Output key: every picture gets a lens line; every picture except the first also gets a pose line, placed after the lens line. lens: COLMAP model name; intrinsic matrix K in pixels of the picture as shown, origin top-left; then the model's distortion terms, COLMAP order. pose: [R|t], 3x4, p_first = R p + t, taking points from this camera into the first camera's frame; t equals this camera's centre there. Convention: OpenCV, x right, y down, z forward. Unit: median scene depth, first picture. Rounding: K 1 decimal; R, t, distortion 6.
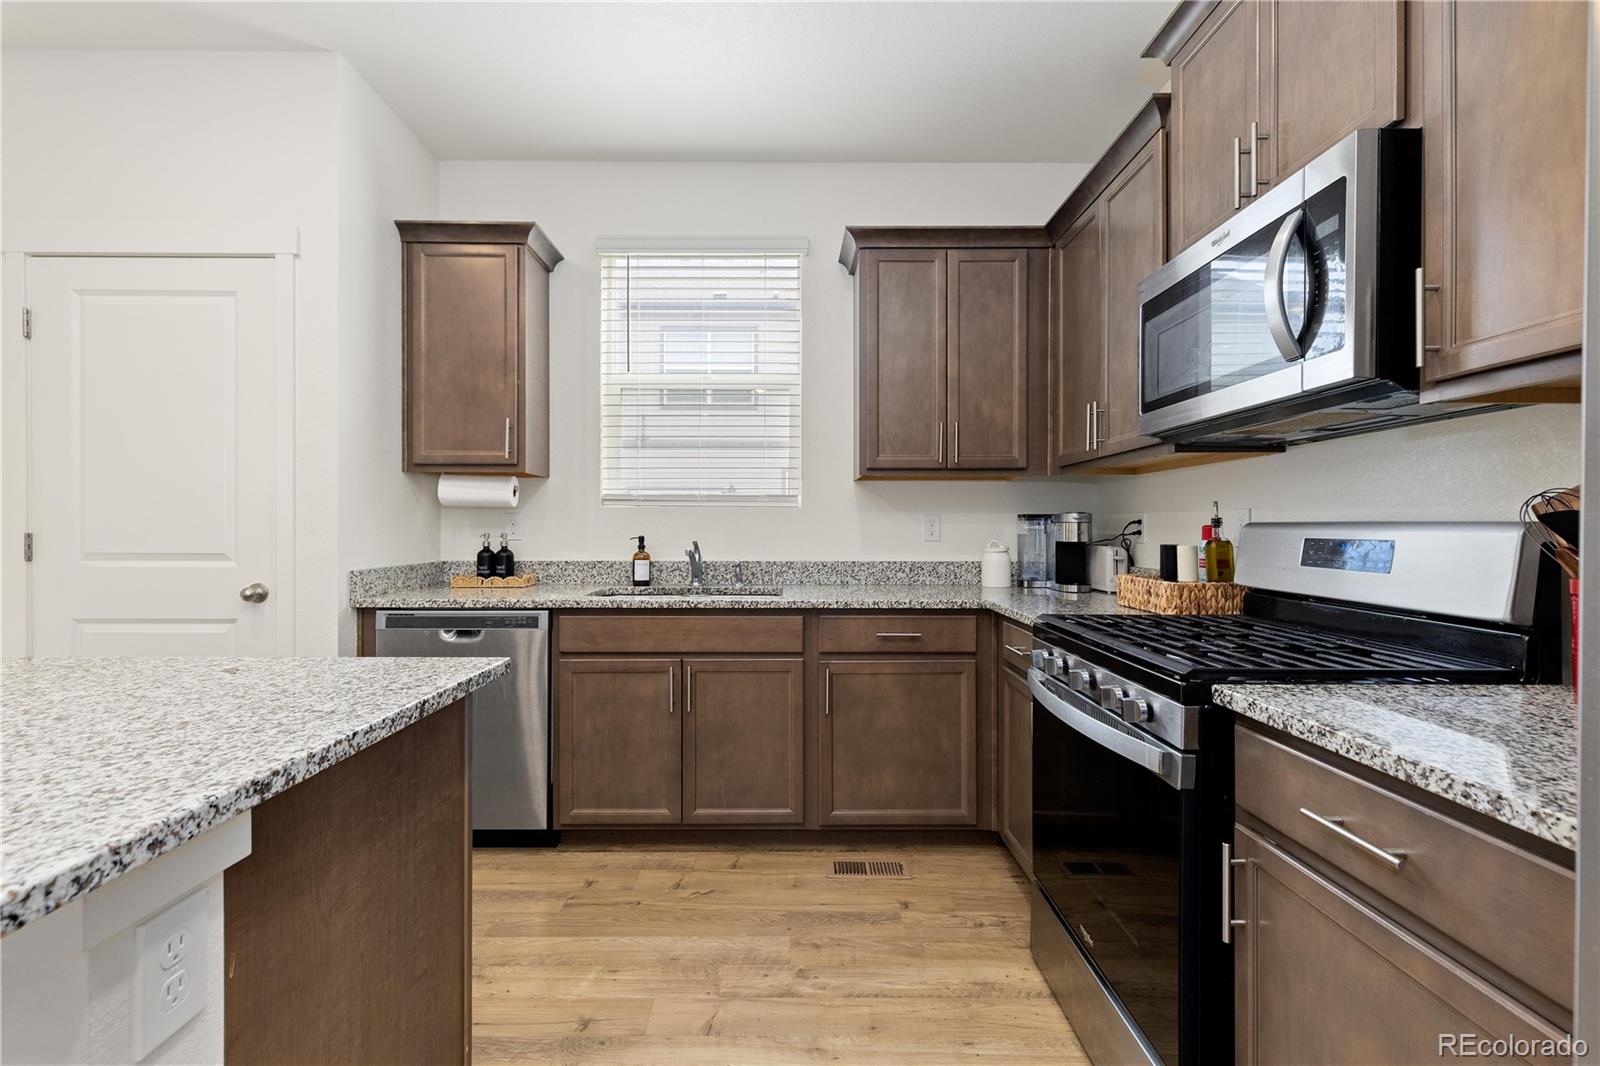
lens RADIAL K [[725.1, 0, 791.0], [0, 725.1, 528.1], [0, 0, 1]] dist [0.011331, -0.000718]
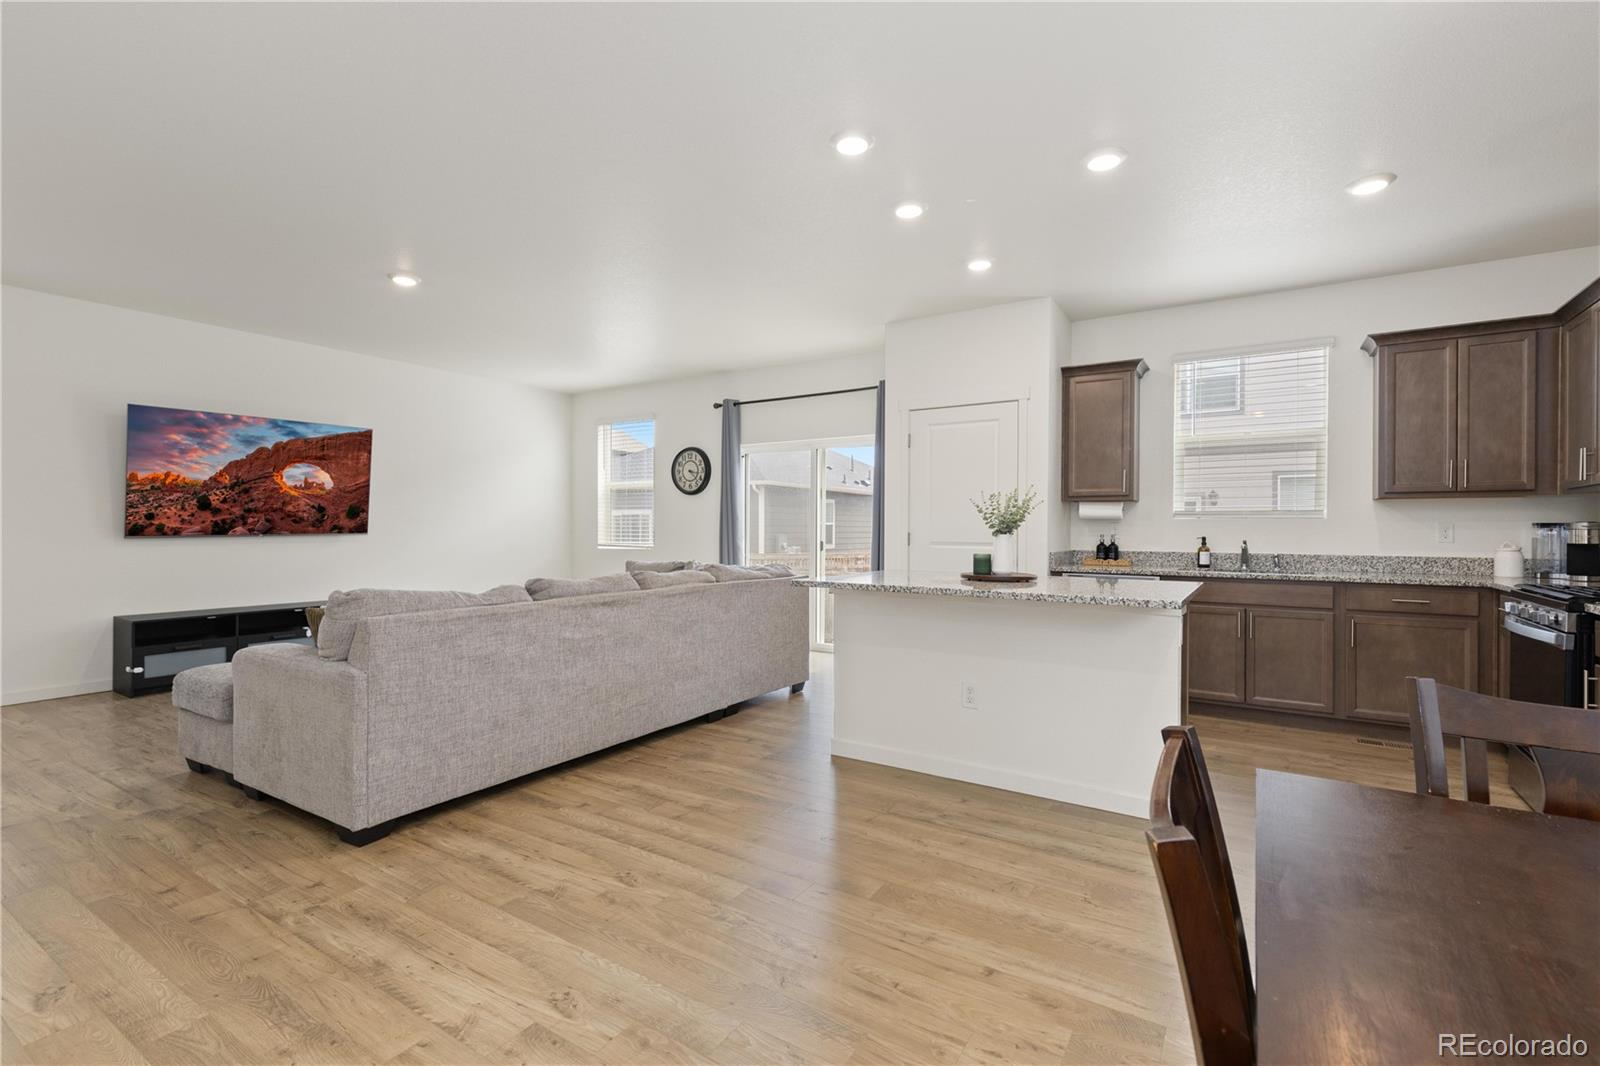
lens RADIAL K [[727.2, 0, 792.9], [0, 727.2, 531.6], [0, 0, 1]] dist [0.008547, -0.000521]
pose [[0.837469, 0.004174, -0.546469, -0.094180], [-0.004730, 0.999989, 0.000389, 0.003032], [0.546464, 0.002259, 0.837480, -0.940678]]
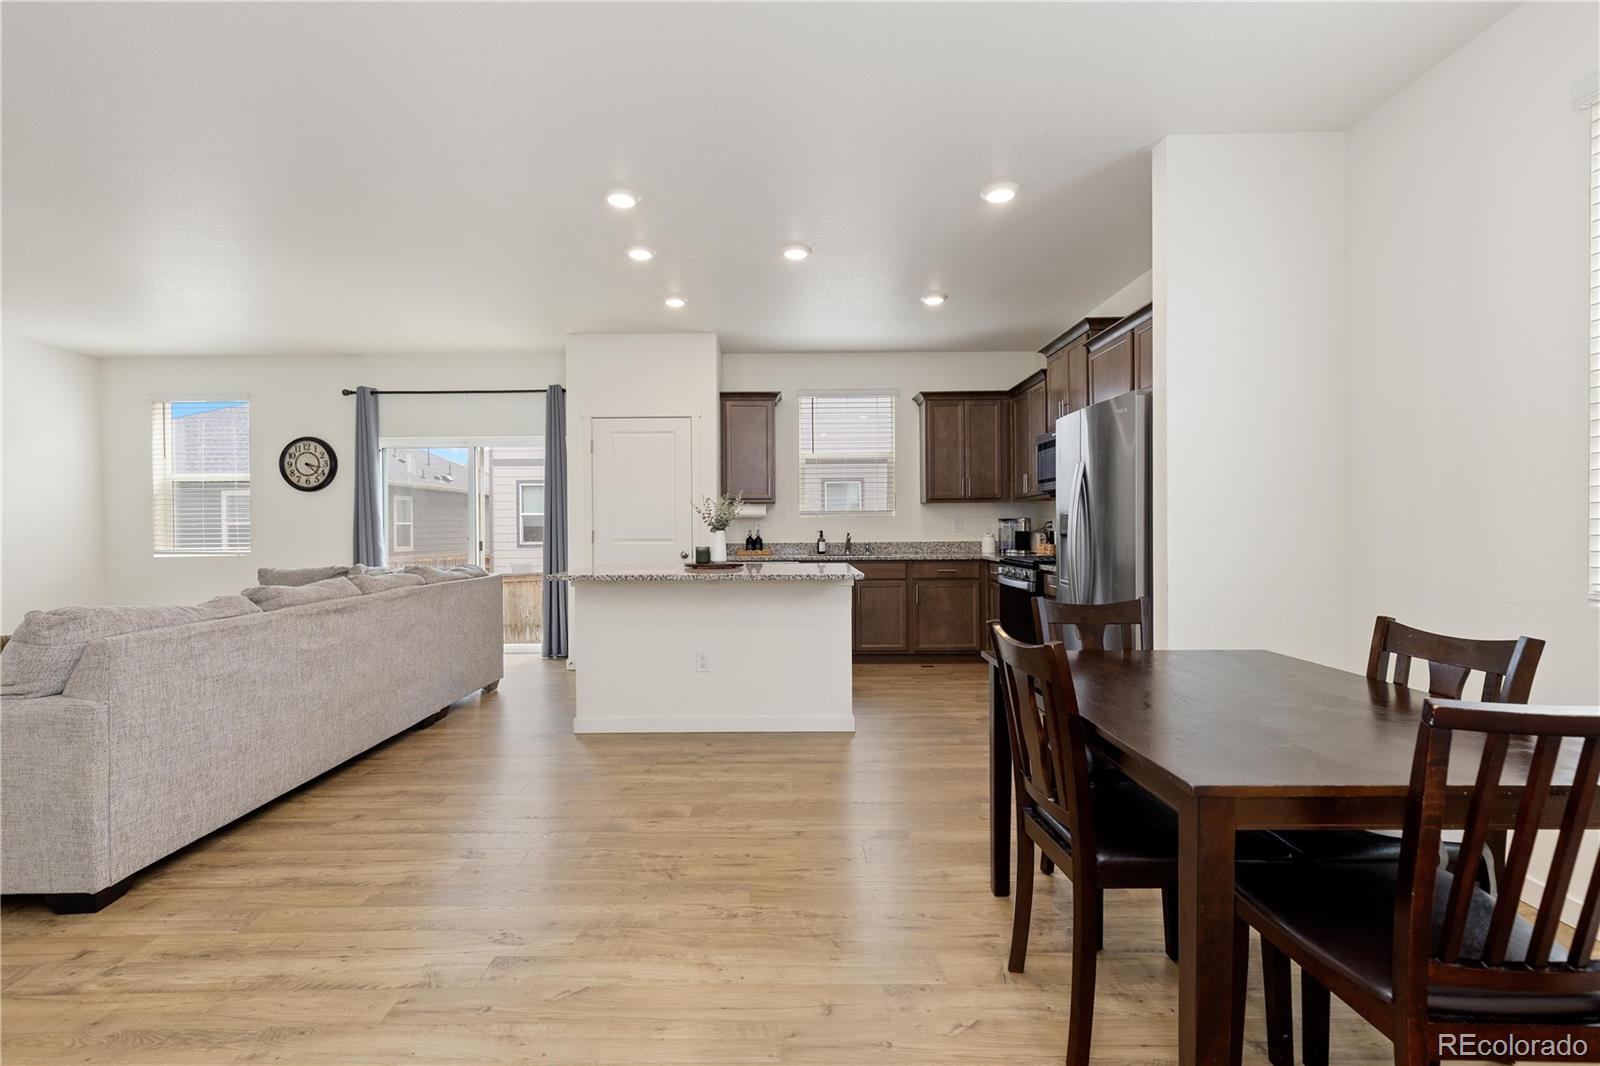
lens RADIAL K [[727.2, 0, 792.9], [0, 727.2, 531.6], [0, 0, 1]] dist [0.008547, -0.000521]
pose [[0.999950, -0.009596, -0.002932, -0.312264], [0.009609, 0.999944, 0.004496, 0.003616], [0.002889, -0.004524, 0.999986, -1.247533]]
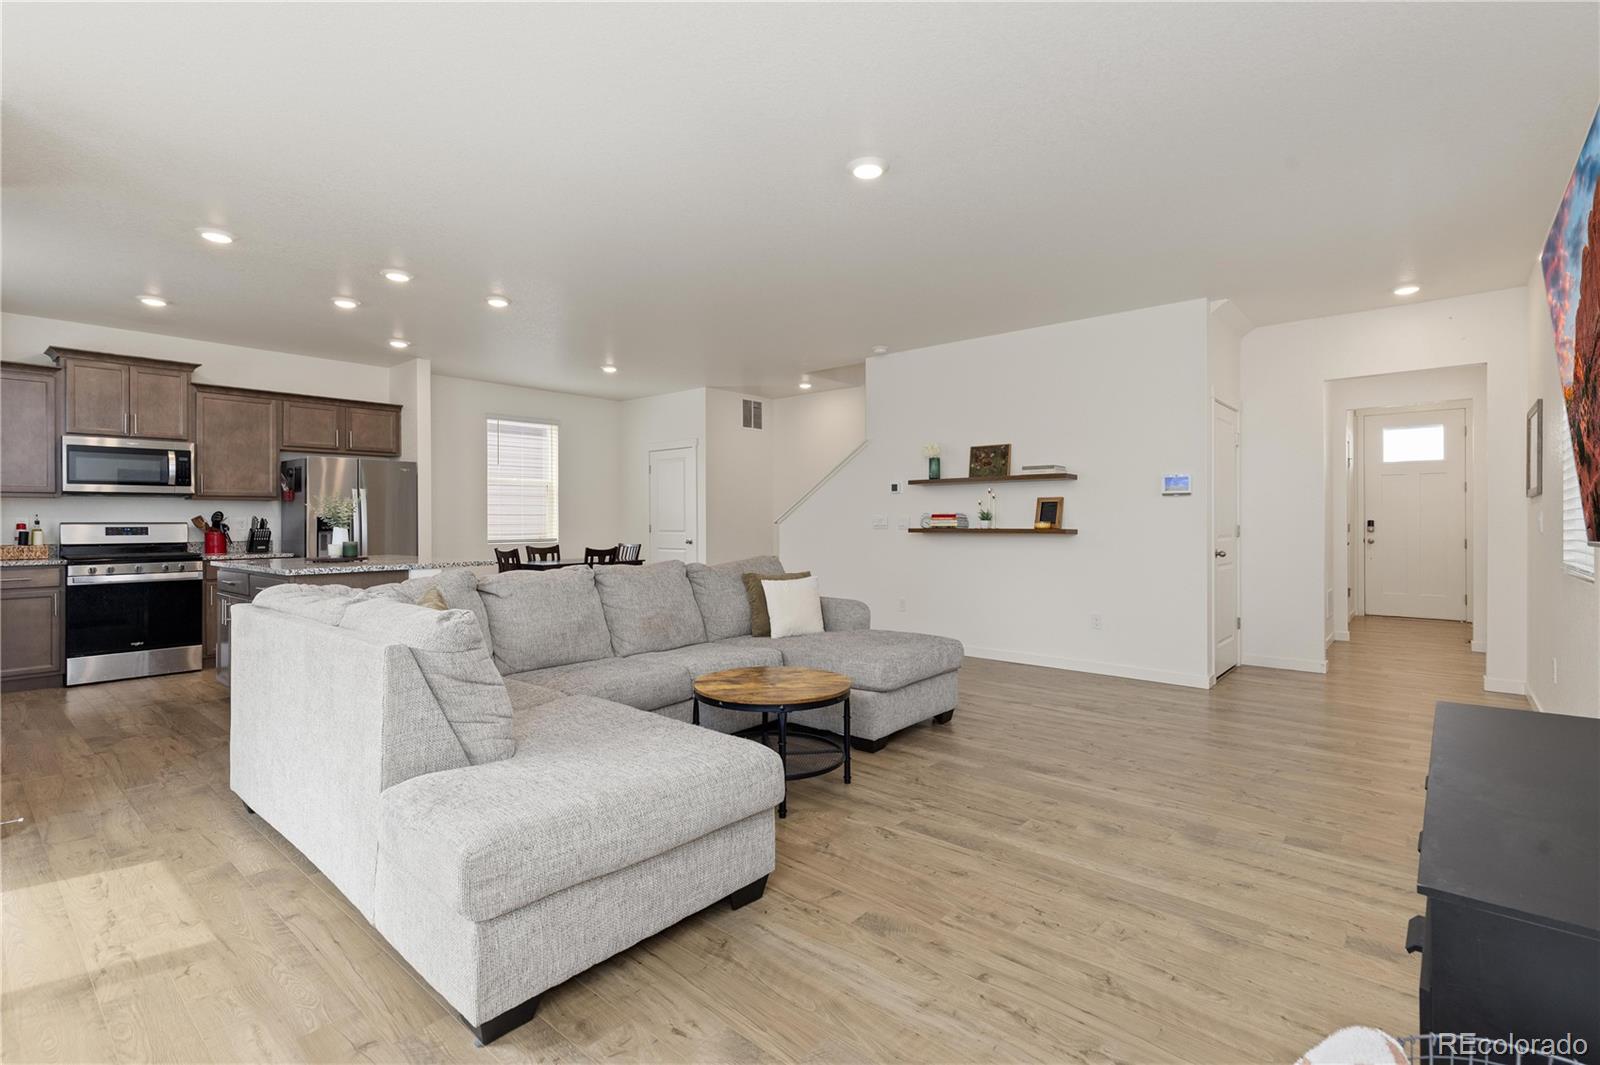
lens RADIAL K [[736.5, 0, 793.7], [0, 736.5, 518.8], [0, 0, 1]] dist [0.009762, 0.000154]
pose [[-0.751375, 0.002214, 0.659872, -2.396721], [0.004230, 0.999990, 0.001461, -0.010245], [-0.659862, 0.003889, -0.751377, 0.900482]]
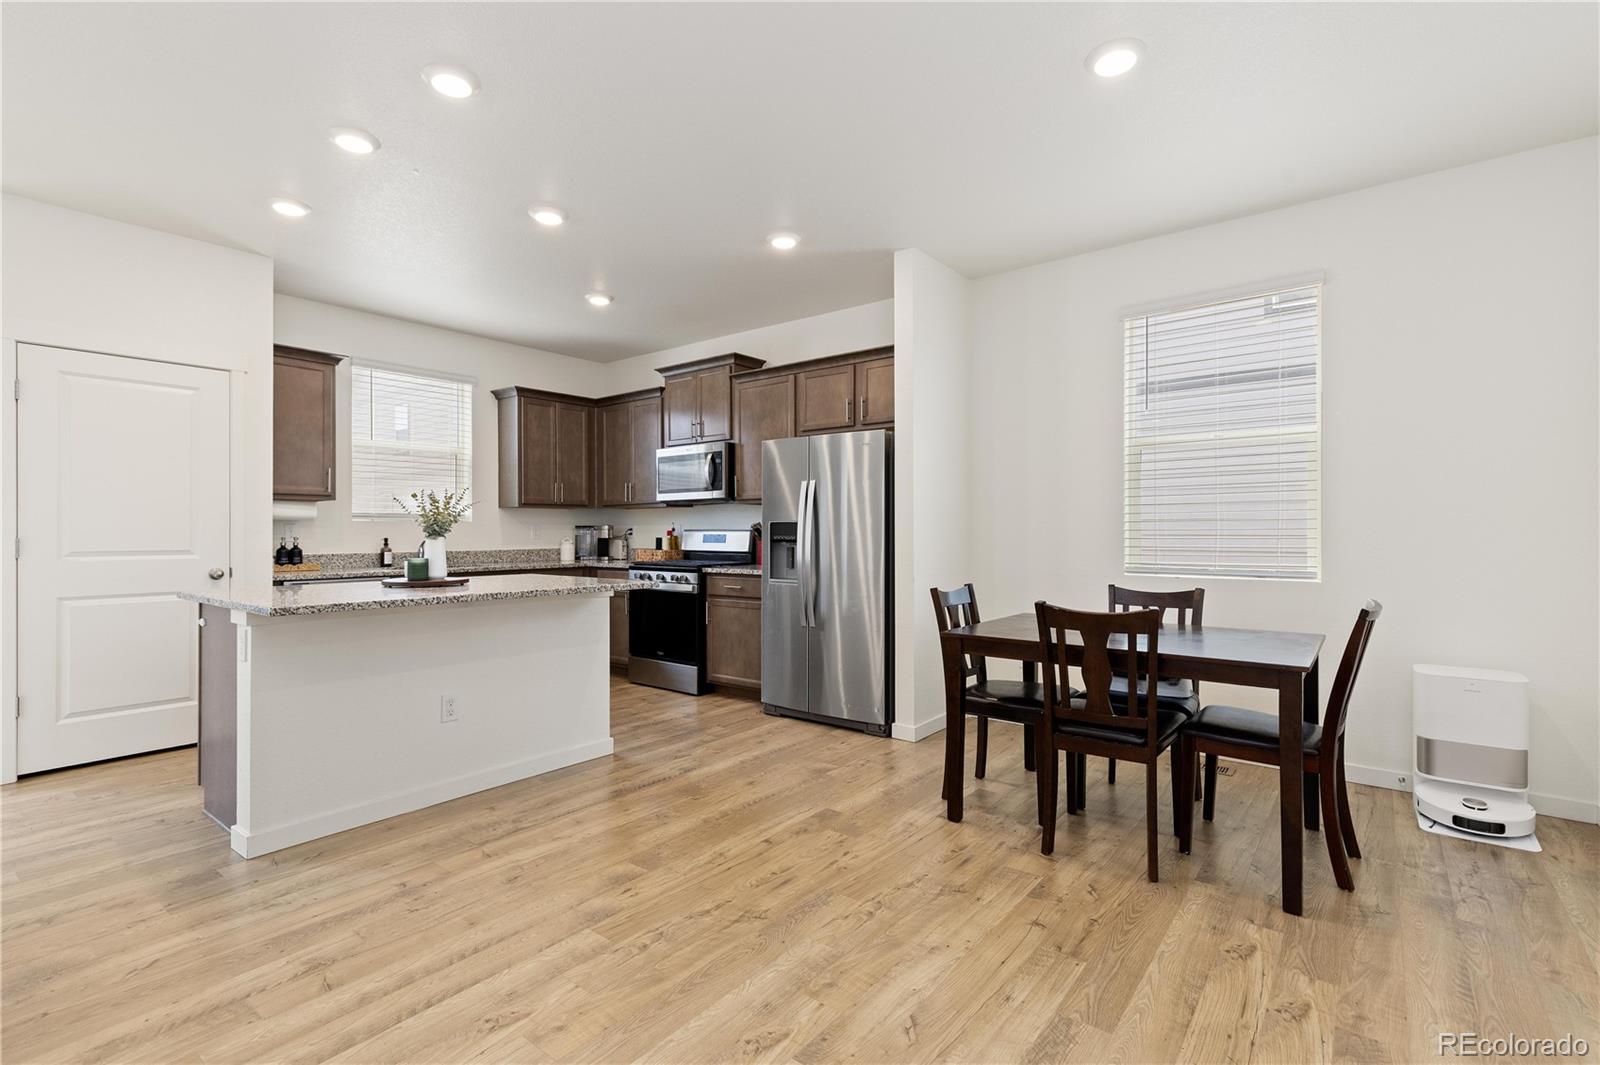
lens RADIAL K [[736.6, 0, 791.4], [0, 736.6, 527.2], [0, 0, 1]] dist [0.013323, -0.000878]
pose [[0.627622, 0.000870, 0.778517, -1.057715], [0.005525, 0.999969, -0.005571, 0.000867], [-0.778498, 0.007797, 0.627598, -0.913986]]
